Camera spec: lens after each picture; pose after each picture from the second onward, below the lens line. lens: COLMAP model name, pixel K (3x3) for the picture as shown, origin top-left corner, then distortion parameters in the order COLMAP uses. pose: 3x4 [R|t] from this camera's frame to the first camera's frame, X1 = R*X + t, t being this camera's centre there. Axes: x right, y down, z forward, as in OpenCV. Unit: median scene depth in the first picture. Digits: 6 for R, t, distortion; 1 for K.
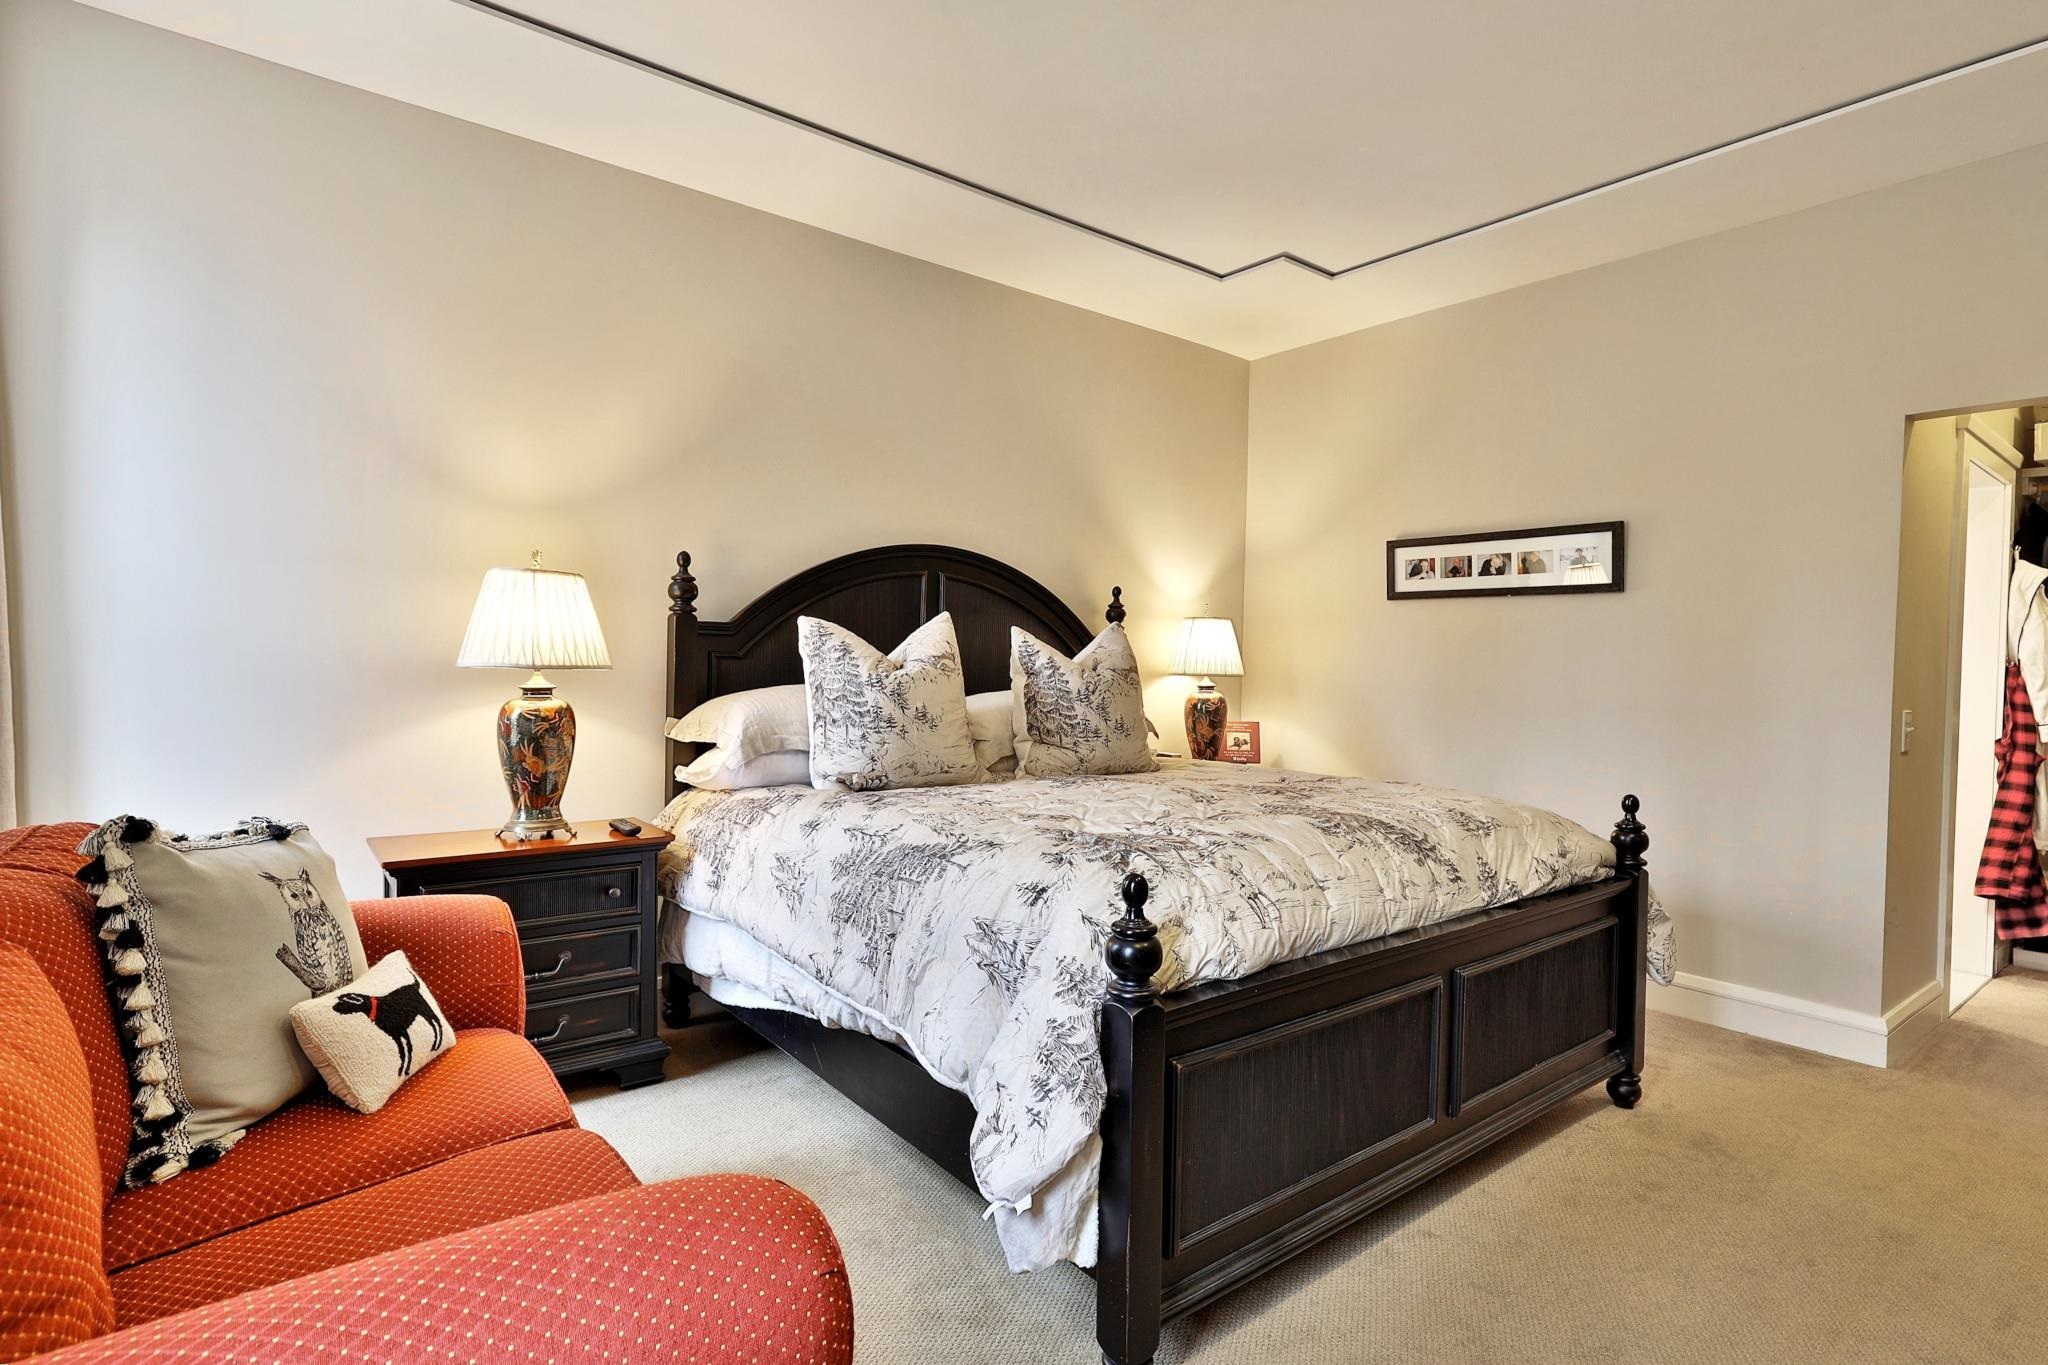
lens RADIAL K [[1007.8, 0, 1038.9], [0, 1007.8, 678.6], [0, 0, 1]] dist [0.000906, -0.000558]
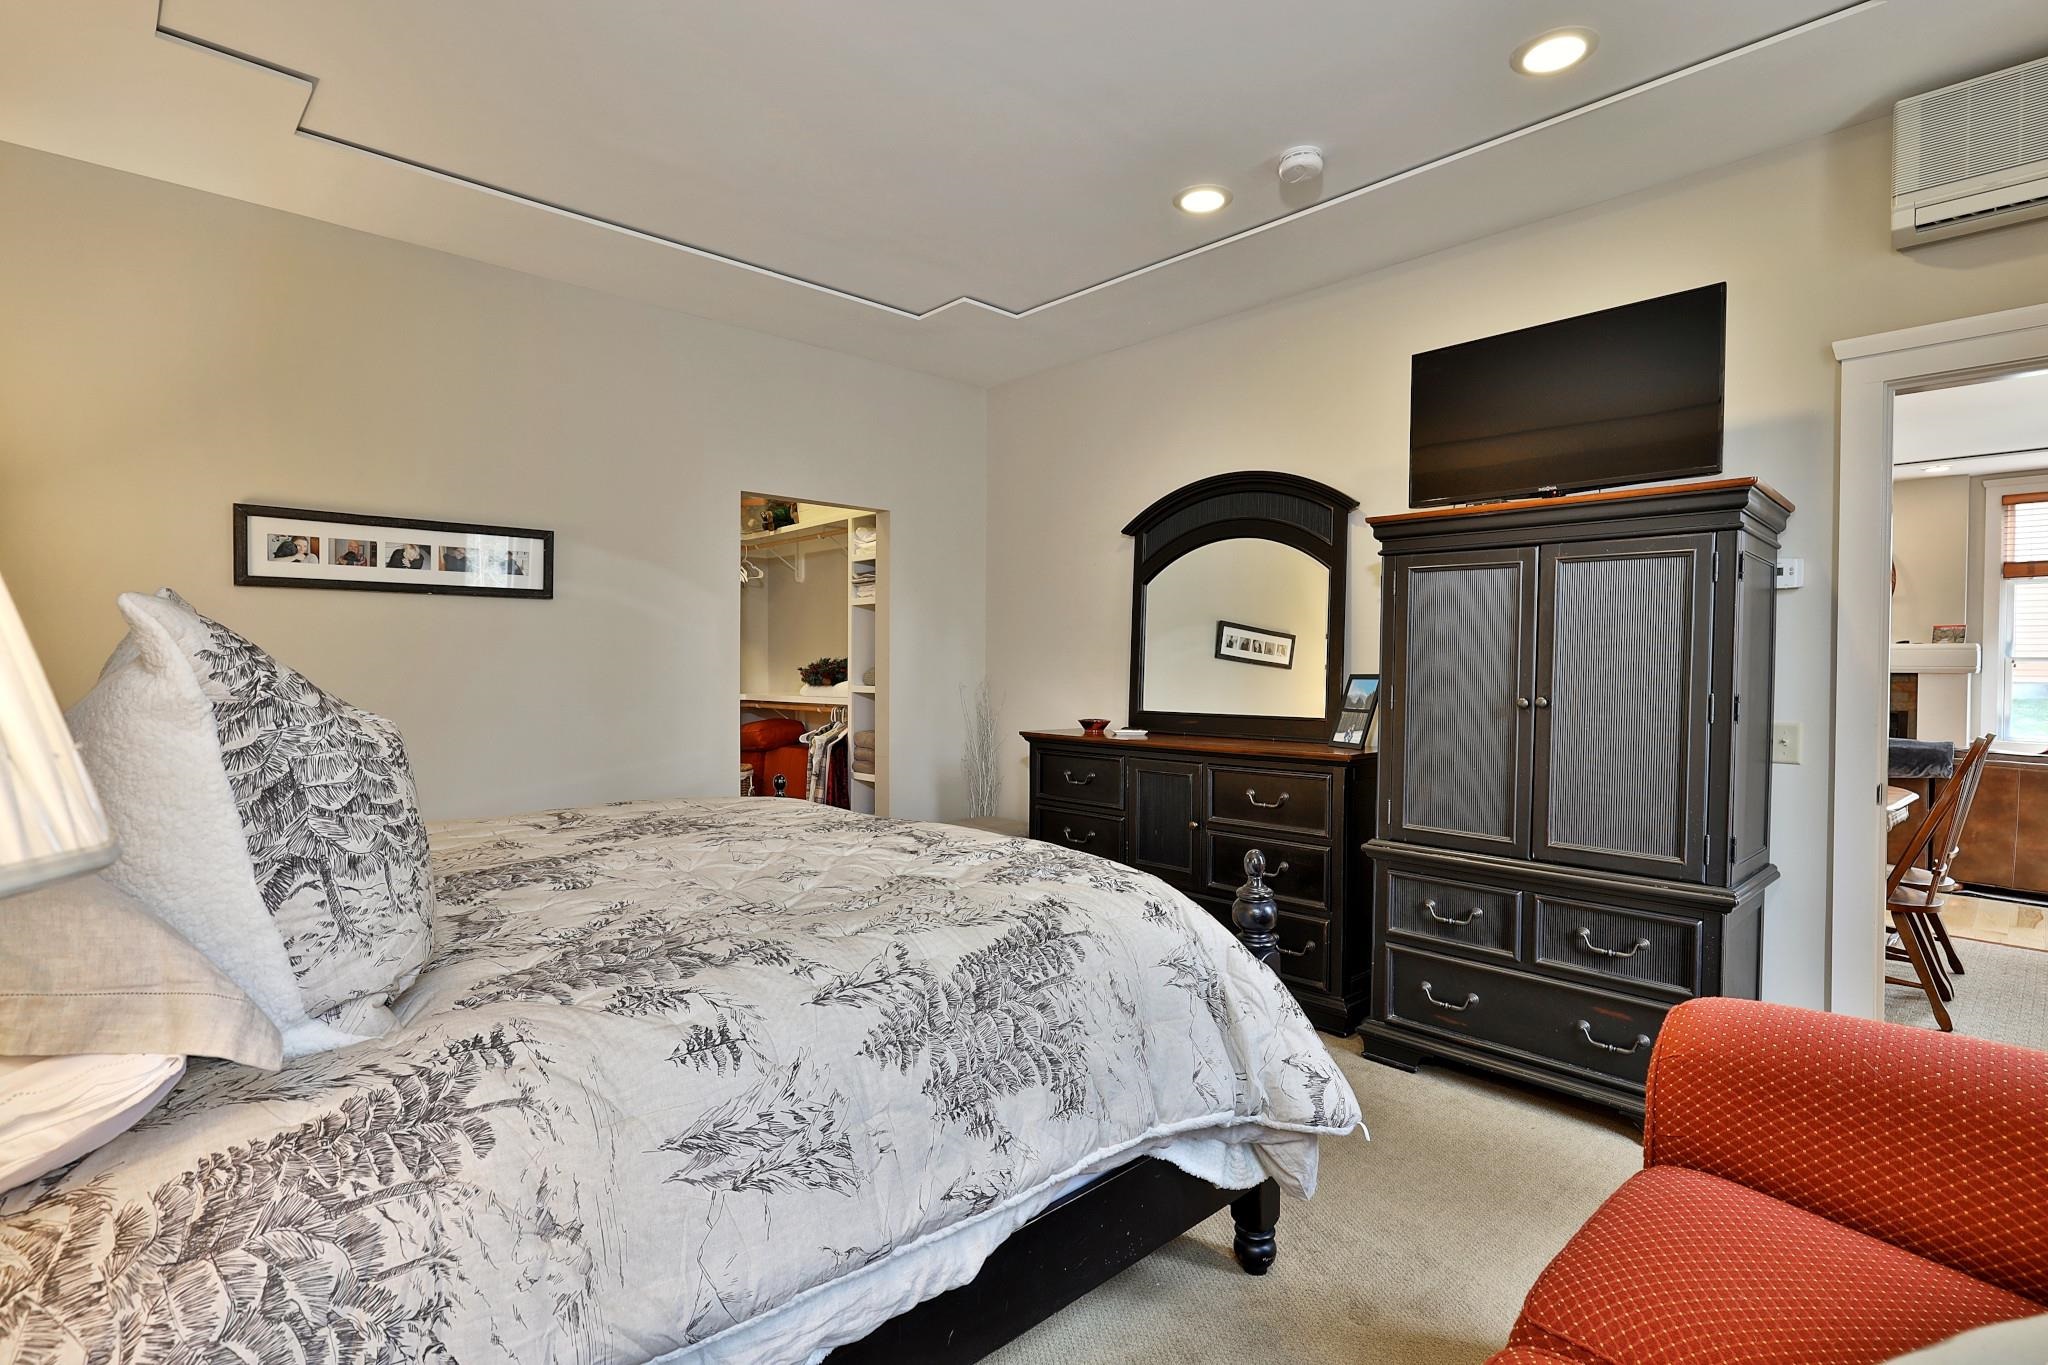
lens RADIAL K [[983.6, 0, 1030.9], [0, 983.6, 684.9], [0, 0, 1]] dist [-0.001666, -0.000875]
pose [[-0.077526, -0.041217, 0.996138, -0.471017], [0.019989, 0.998880, 0.042886, -0.030822], [-0.996790, 0.023237, -0.076615, 0.581933]]
